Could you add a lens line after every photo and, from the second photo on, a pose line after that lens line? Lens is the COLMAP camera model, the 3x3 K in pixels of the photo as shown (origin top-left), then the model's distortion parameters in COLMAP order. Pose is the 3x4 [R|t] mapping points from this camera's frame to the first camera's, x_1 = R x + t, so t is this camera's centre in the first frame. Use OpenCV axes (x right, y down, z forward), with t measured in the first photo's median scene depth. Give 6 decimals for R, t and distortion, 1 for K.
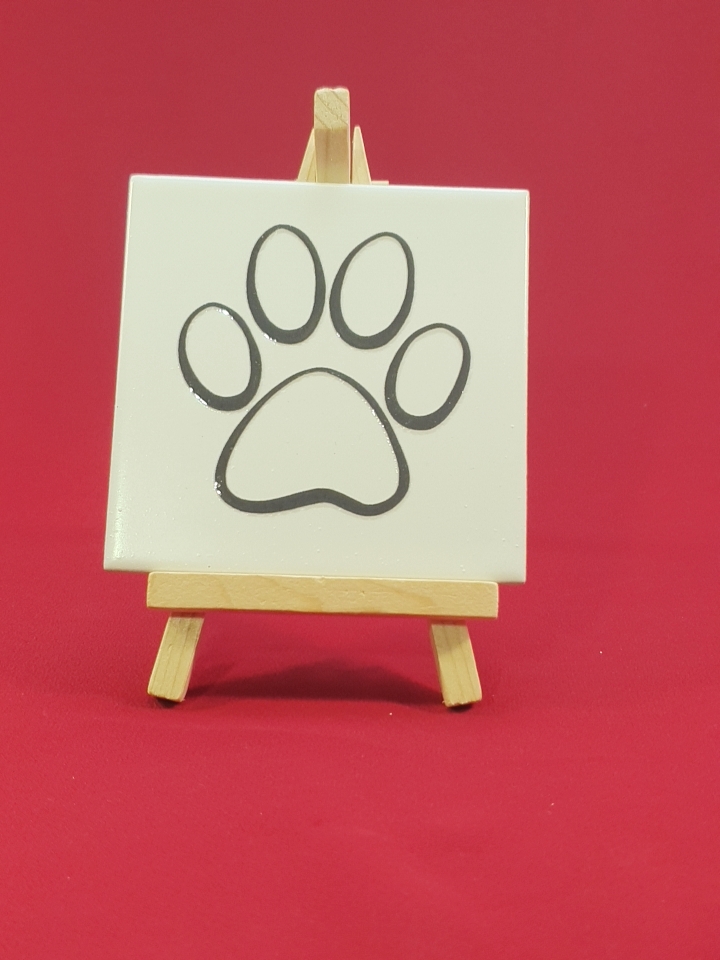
lens RADIAL K [[1358.5, 0, 374.9], [0, 1358.5, 481.0], [0, 0, 1]] dist [0.332152, -1.681255]
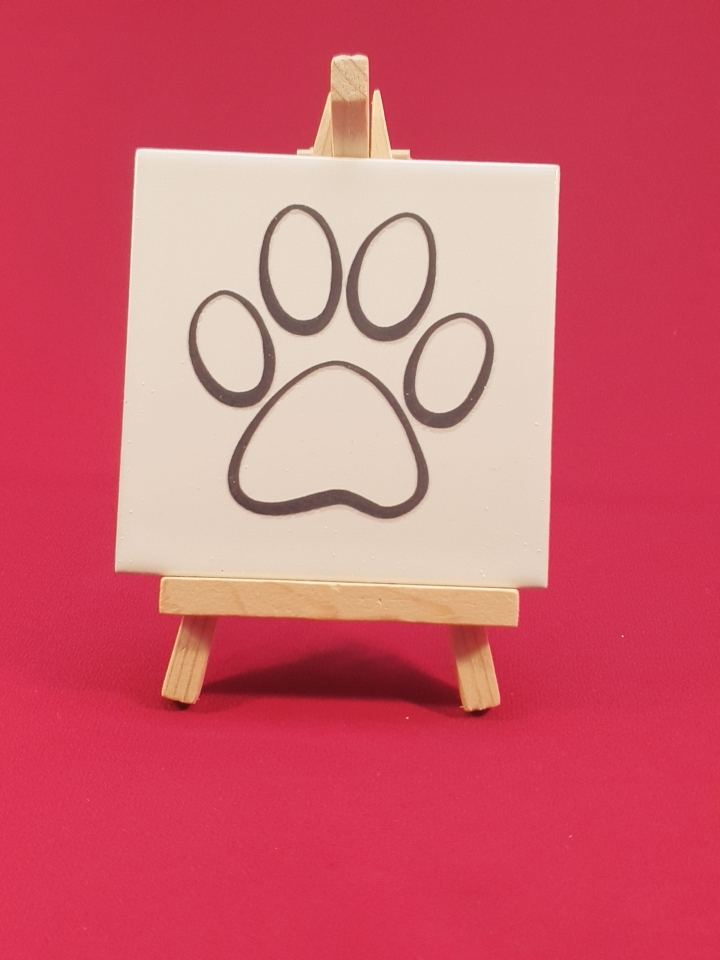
lens RADIAL K [[1358.5, 0, 374.9], [0, 1358.5, 481.0], [0, 0, 1]] dist [0.332152, -1.681255]
pose [[0.999872, 0.006809, -0.014496, 0.001287], [-0.004891, 0.991702, 0.128463, -0.123696], [0.015250, -0.128375, 0.991608, 0.041540]]
